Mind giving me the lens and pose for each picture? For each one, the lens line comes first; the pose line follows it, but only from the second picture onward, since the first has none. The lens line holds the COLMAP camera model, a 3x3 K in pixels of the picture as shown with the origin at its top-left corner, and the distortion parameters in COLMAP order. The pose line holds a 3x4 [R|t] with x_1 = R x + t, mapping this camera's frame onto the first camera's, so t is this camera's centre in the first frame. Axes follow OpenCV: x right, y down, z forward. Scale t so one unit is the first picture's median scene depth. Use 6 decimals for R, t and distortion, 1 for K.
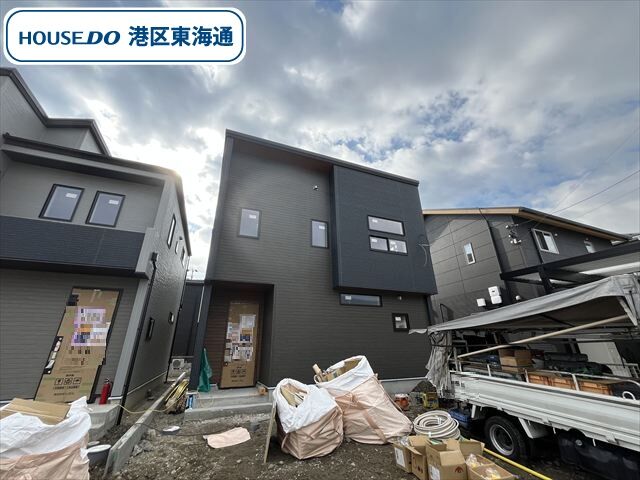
lens RADIAL K [[260.3, 0, 321.4], [0, 260.3, 240.0], [0, 0, 1]] dist [-0.000133, -0.000439]
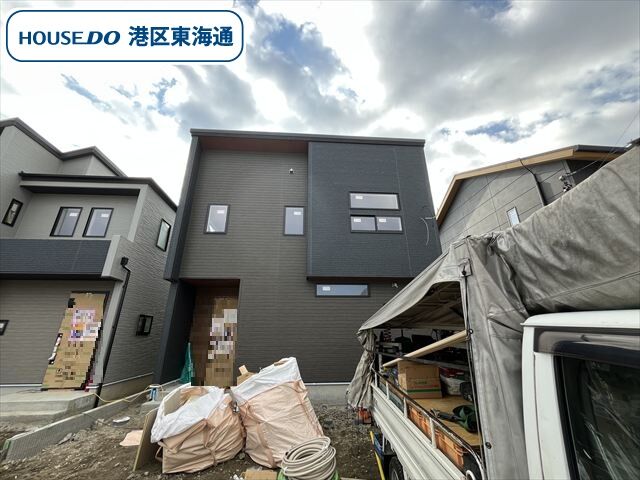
lens RADIAL K [[260.3, 0, 320.3], [0, 260.3, 240.3], [0, 0, 1]] dist [-0.000133, -0.000439]
pose [[0.950177, -0.100083, -0.295208, 0.498257], [0.113202, 0.993187, 0.027642, 0.043662], [0.290430, -0.059683, 0.955033, 0.212927]]
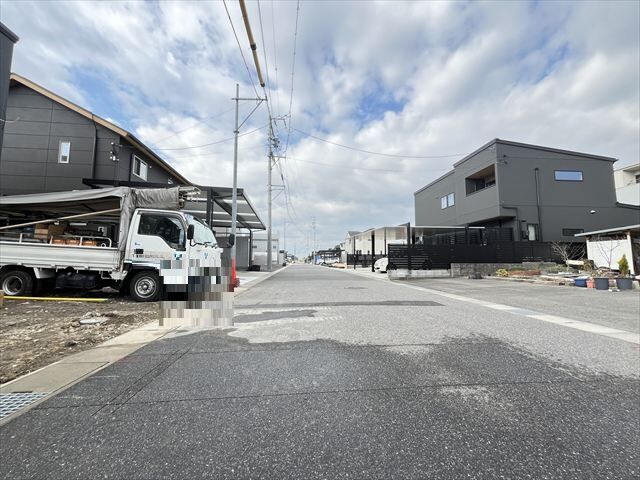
lens RADIAL K [[260.3, 0, 315.8], [0, 260.3, 238.7], [0, 0, 1]] dist [-0.000133, -0.000439]
pose [[0.285253, 0.100576, 0.953161, -0.093400], [-0.375186, 0.926836, 0.014483, -0.027997], [-0.881967, -0.361744, 0.302118, -0.425009]]
